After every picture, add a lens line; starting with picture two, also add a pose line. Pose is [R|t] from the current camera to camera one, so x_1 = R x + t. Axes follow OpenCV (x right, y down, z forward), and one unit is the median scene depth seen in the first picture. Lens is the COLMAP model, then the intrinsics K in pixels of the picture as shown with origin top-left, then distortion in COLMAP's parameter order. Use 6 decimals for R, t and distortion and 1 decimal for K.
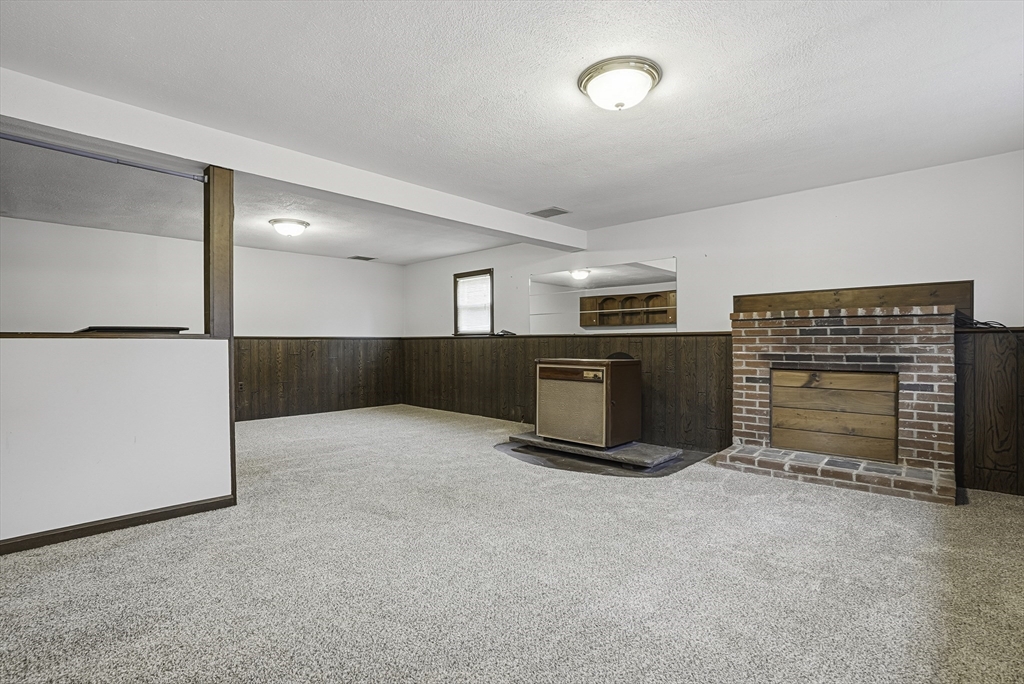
lens RADIAL K [[488.6, 0, 518.7], [0, 488.6, 341.1], [0, 0, 1]] dist [-0.068706, 0.029687]
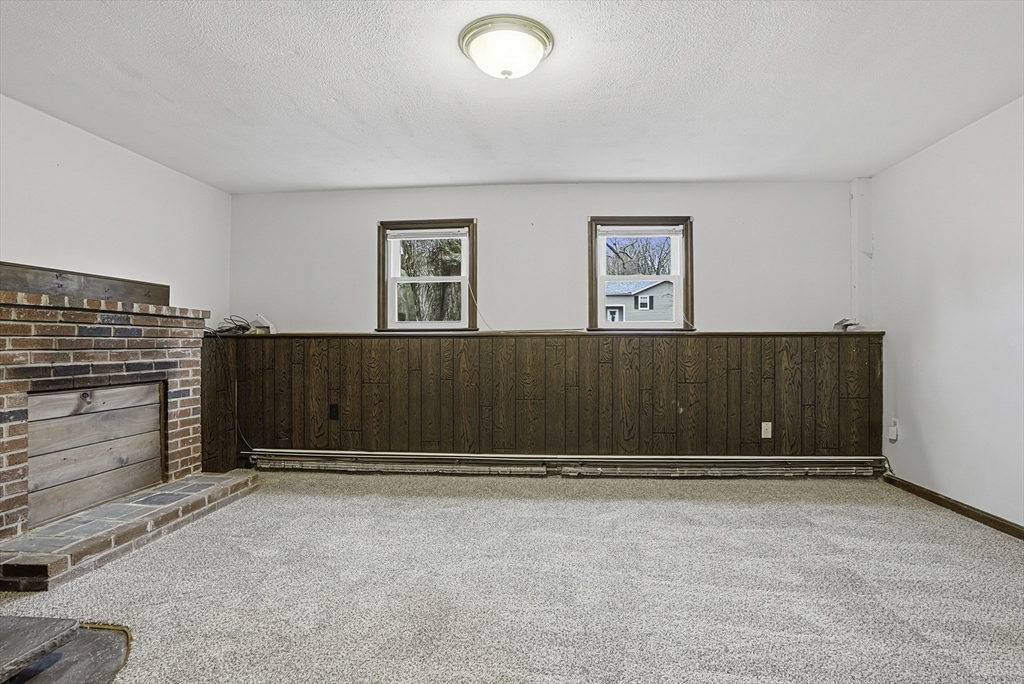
lens RADIAL K [[488.6, 0, 518.7], [0, 488.6, 341.1], [0, 0, 1]] dist [-0.068706, 0.029687]
pose [[-0.602041, 0.006879, 0.798436, -0.307889], [-0.000591, 0.999959, -0.009061, 0.000212], [-0.798465, -0.005927, -0.602012, 0.962370]]
